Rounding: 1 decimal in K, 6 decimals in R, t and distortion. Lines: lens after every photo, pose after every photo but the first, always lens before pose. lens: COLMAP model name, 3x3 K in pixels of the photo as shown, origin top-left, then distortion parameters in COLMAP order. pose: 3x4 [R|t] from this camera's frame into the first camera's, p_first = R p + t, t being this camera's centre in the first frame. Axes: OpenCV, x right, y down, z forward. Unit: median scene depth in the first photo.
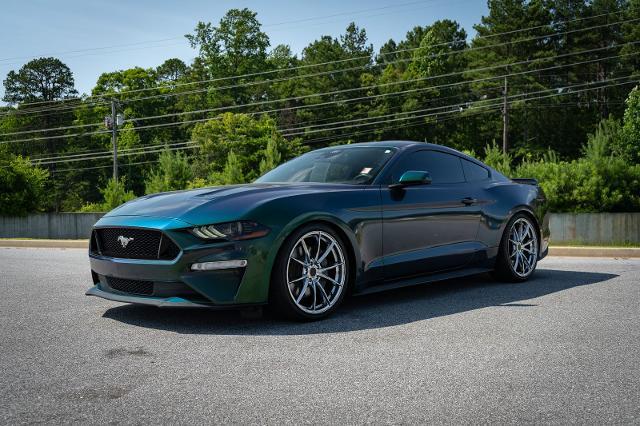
lens RADIAL K [[708.7, 0, 336.9], [0, 708.7, 213.0], [0, 0, 1]] dist [-0.002092, 0.007547]
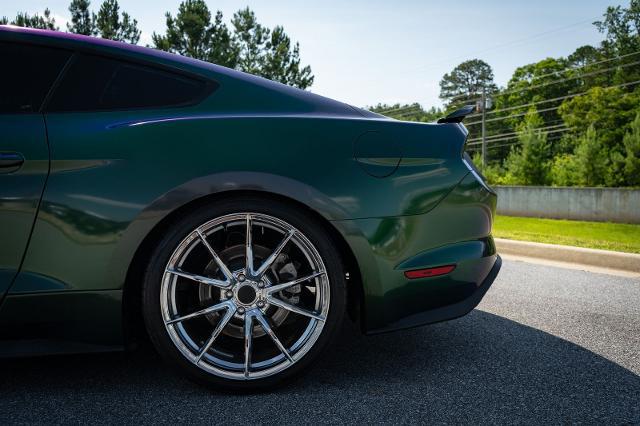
lens RADIAL K [[557.6, 0, 322.8], [0, 557.6, 213.3], [0, 0, 1]] dist [-0.001807, 0.001566]
pose [[0.752716, 0.047967, -0.656596, 0.047269], [-0.015179, 0.998342, 0.055532, -0.000772], [0.658170, -0.031833, 0.752196, 0.083175]]
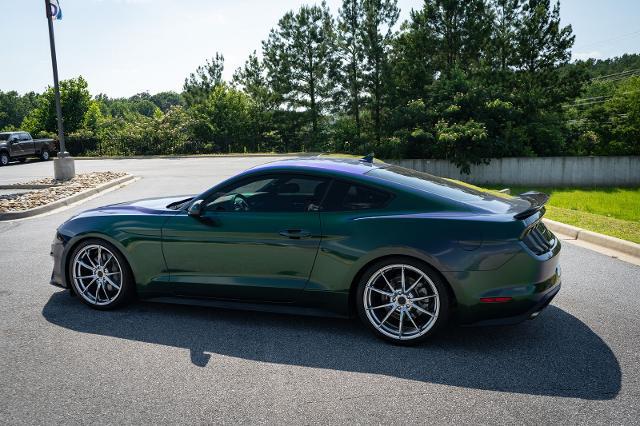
lens RADIAL K [[557.6, 0, 322.8], [0, 557.6, 213.3], [0, 0, 1]] dist [-0.001807, 0.001566]
pose [[0.387539, 0.134212, -0.912031, 0.077126], [-0.007172, 0.989754, 0.142602, -0.013185], [0.921825, -0.048723, 0.384531, 0.070731]]
